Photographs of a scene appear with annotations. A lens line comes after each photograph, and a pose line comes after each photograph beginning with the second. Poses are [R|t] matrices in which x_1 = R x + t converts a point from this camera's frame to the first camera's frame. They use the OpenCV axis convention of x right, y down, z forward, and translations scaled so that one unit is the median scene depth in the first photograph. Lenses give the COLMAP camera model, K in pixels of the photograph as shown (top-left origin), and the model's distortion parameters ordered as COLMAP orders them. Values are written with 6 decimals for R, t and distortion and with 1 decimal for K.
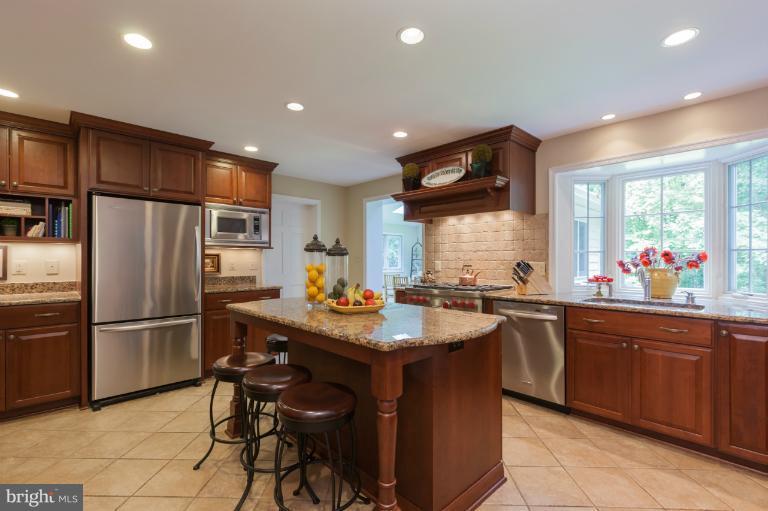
lens RADIAL K [[343.9, 0, 384.0], [0, 343.9, 255.5], [0, 0, 1]] dist [0.001162, -0.000214]
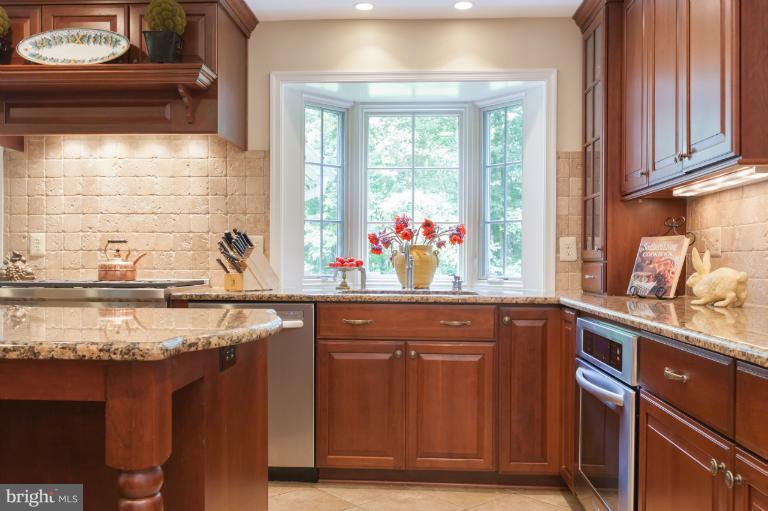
lens RADIAL K [[671.0, 0, 384.0], [0, 671.0, 255.5], [0, 0, 1]] dist [0.006034, 0.001545]
pose [[0.739621, 0.006847, 0.672989, -0.153613], [-0.013888, 0.999891, 0.005090, 0.051088], [-0.672881, -0.013111, 0.739635, 0.047560]]
